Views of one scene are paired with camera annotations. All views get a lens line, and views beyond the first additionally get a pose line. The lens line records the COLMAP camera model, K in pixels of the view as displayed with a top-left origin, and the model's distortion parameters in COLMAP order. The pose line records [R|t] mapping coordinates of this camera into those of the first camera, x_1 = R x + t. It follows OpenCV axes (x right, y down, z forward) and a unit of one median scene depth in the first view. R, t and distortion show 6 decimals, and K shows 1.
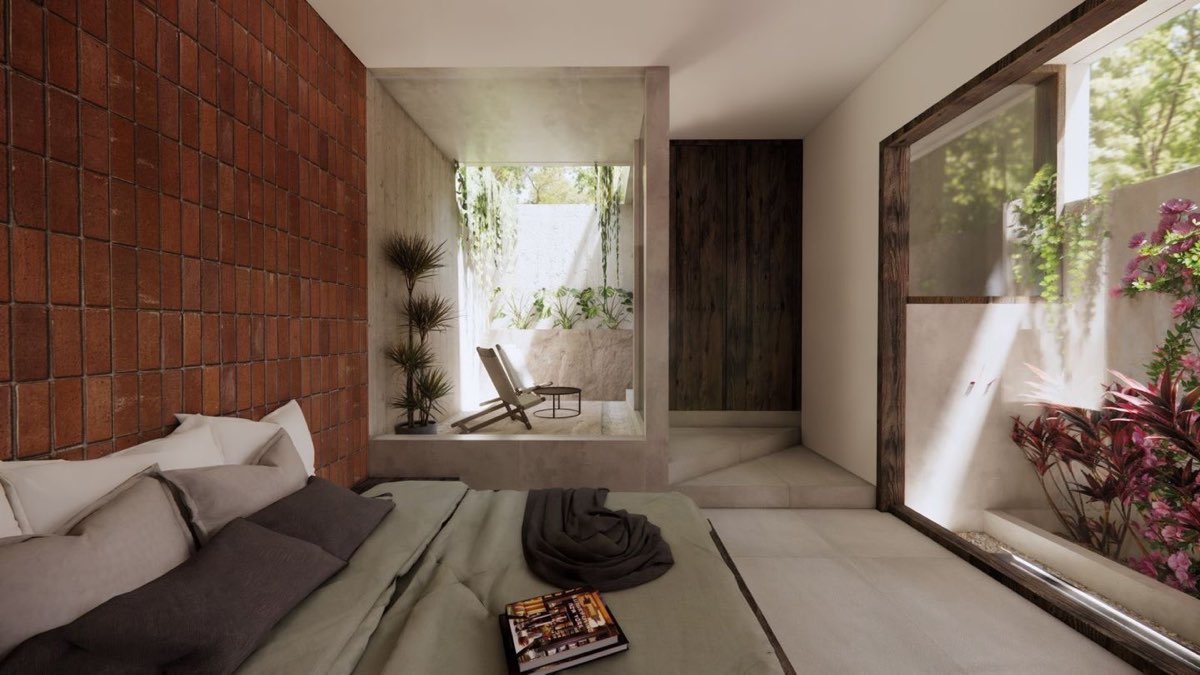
lens RADIAL K [[602.6, 0, 600.0], [0, 602.6, 337.5], [0, 0, 1]] dist [0.002256, 0.000103]
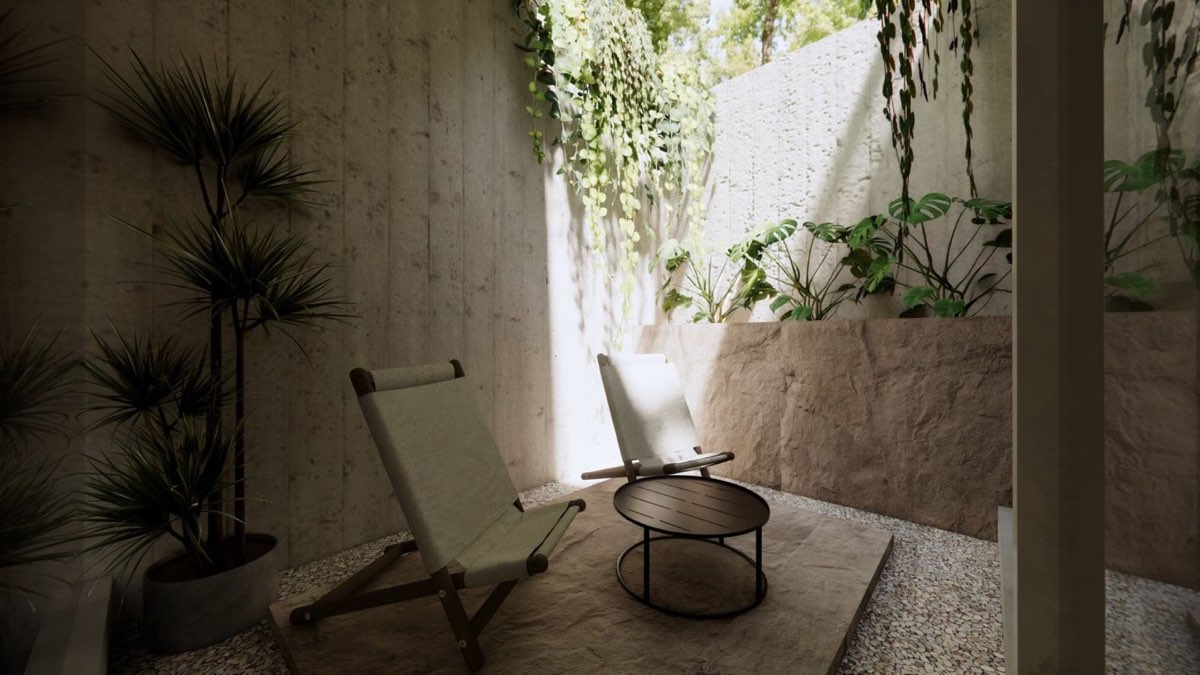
lens RADIAL K [[422.1, 0, 600.0], [0, 422.1, 337.5], [0, 0, 1]] dist [0.000349, 0.000002]
pose [[0.724155, -0.002145, -0.689634, 0.044824], [-0.010430, 0.999847, -0.014061, 0.003052], [0.689559, 0.017375, 0.724021, 0.695188]]
